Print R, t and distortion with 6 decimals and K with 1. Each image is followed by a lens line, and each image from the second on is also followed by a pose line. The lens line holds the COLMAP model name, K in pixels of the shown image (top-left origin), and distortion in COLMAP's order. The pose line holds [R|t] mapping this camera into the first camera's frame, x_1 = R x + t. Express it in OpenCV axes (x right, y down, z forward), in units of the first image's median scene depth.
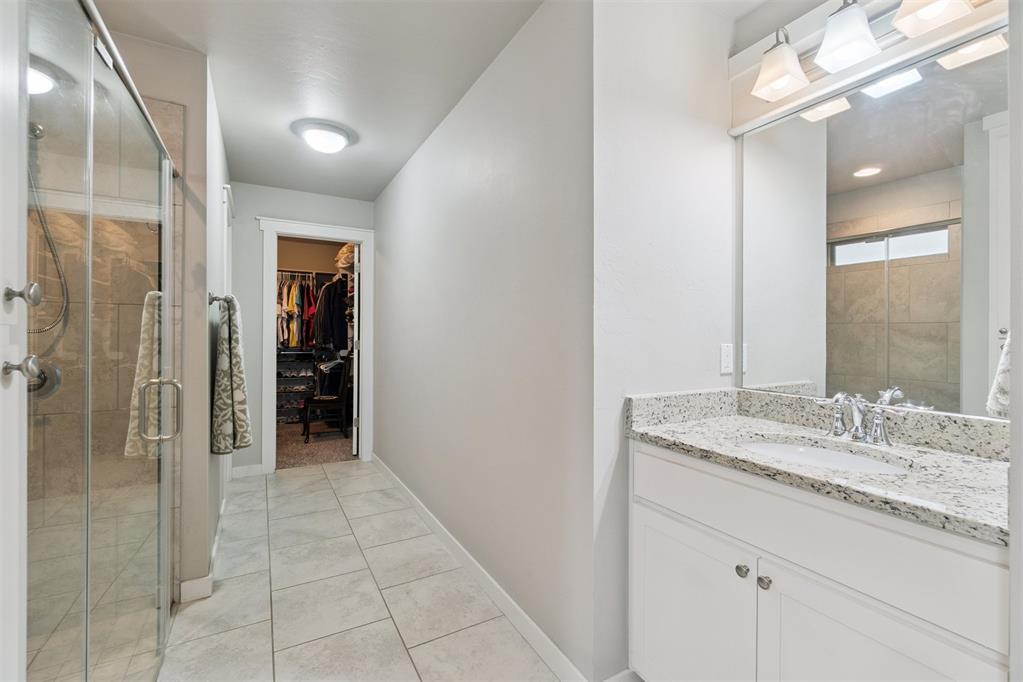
lens RADIAL K [[441.9, 0, 512.1], [0, 441.9, 336.3], [0, 0, 1]] dist [-0.005551, 0.001829]
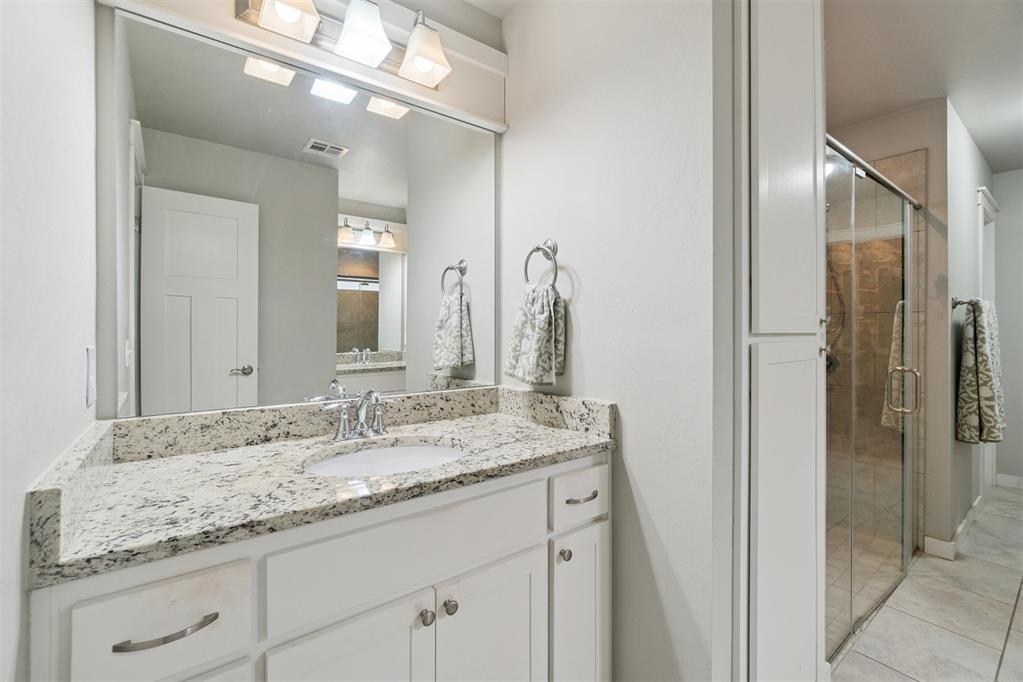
lens RADIAL K [[441.9, 0, 511.3], [0, 441.9, 329.8], [0, 0, 1]] dist [-0.005551, 0.001829]
pose [[0.132152, -0.005860, -0.991212, 0.319027], [-0.002826, 0.999976, -0.006288, -0.006507], [0.991225, 0.003632, 0.132132, -0.311463]]
